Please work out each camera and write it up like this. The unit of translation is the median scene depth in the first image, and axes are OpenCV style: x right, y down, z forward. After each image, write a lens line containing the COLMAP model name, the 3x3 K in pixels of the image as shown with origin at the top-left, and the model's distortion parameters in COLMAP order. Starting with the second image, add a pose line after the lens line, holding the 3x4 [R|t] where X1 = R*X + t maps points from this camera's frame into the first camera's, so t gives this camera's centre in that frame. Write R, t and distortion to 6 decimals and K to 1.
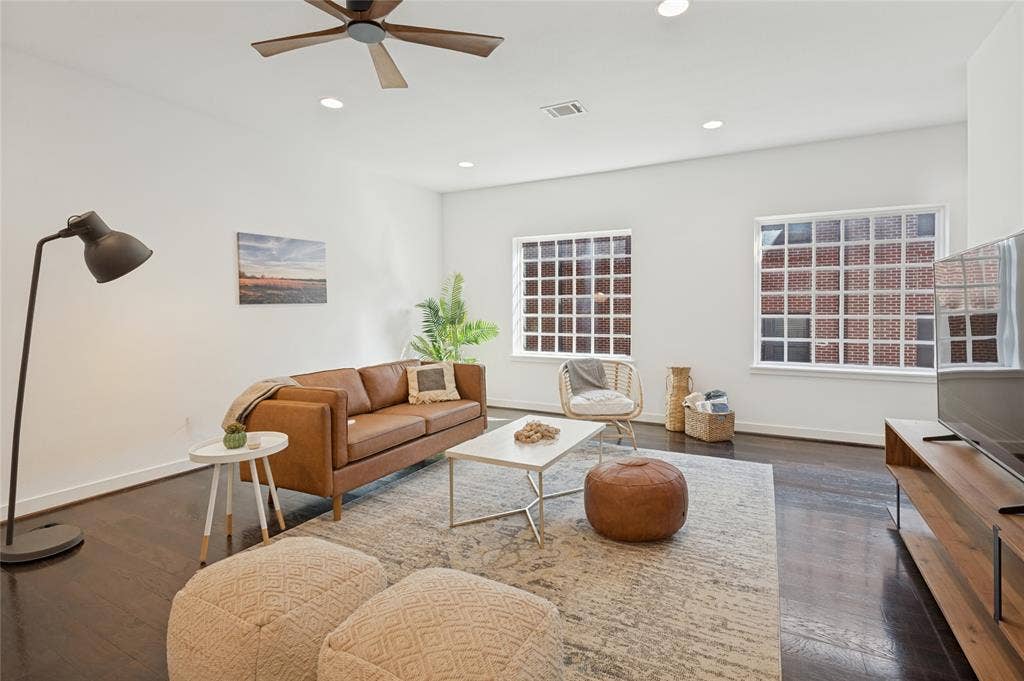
lens RADIAL K [[492.2, 0, 513.4], [0, 492.2, 316.9], [0, 0, 1]] dist [-0.030337, 0.000015]
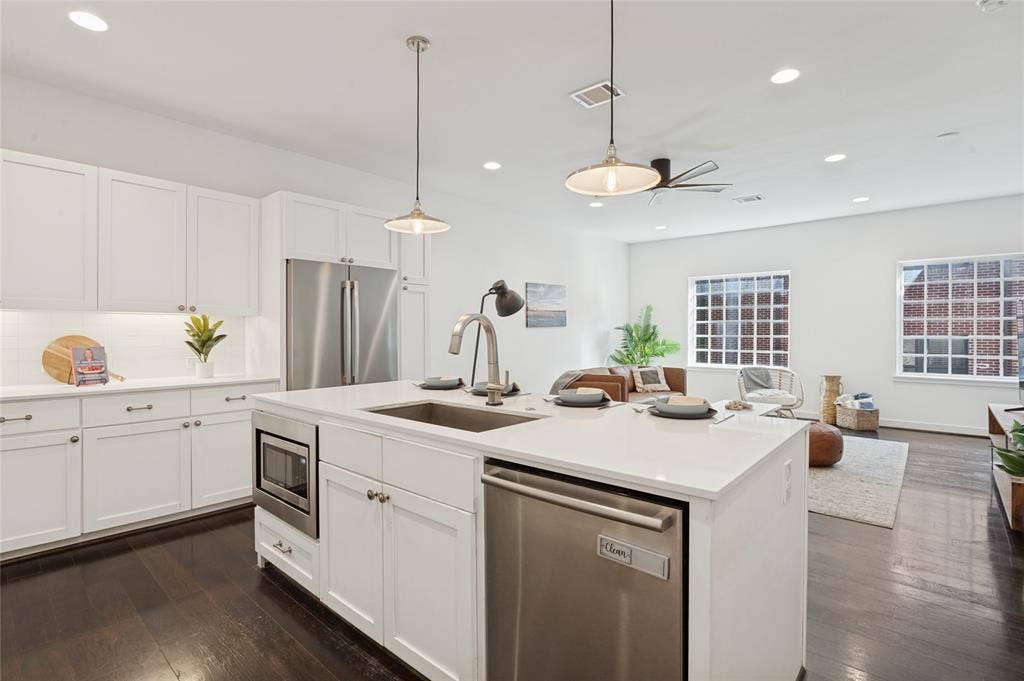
lens RADIAL K [[493.6, 0, 507.7], [0, 493.6, 334.8], [0, 0, 1]] dist [-0.010382, 0.001006]
pose [[0.972046, 0.005061, -0.234736, -0.205876], [-0.006798, 0.999955, -0.006590, 0.008296], [0.234692, 0.008001, 0.972037, -0.509650]]
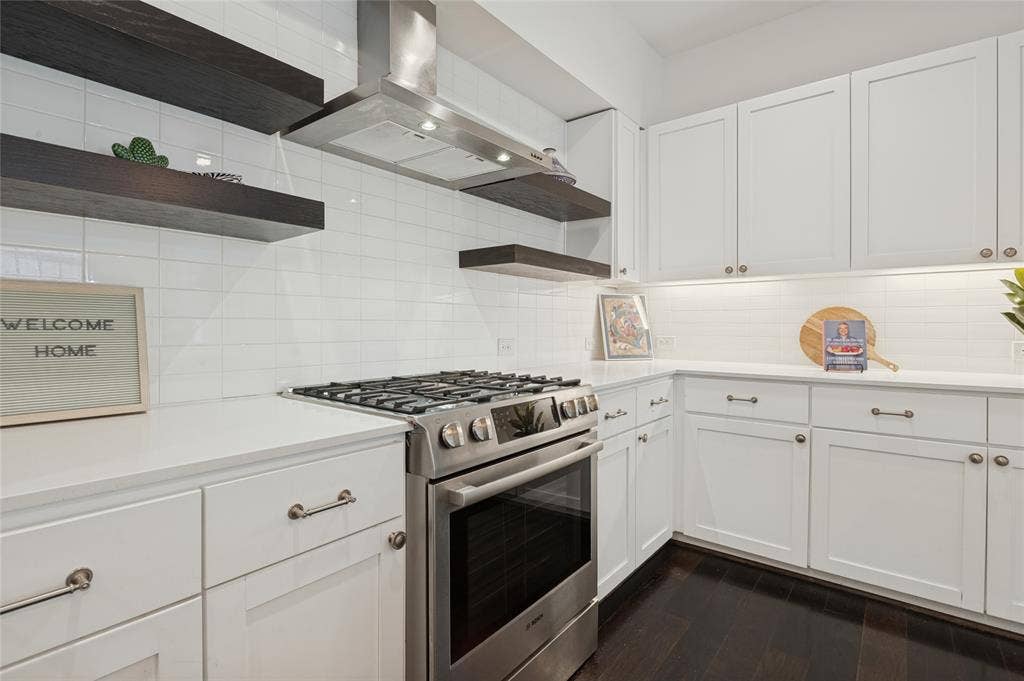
lens RADIAL K [[495.0, 0, 505.9], [0, 495.0, 329.7], [0, 0, 1]] dist [-0.010845, 0.000927]
pose [[-0.179704, 0.007397, -0.983693, -0.359082], [-0.014009, 0.999851, 0.010078, 0.033480], [0.983621, 0.015591, -0.179573, -0.245787]]
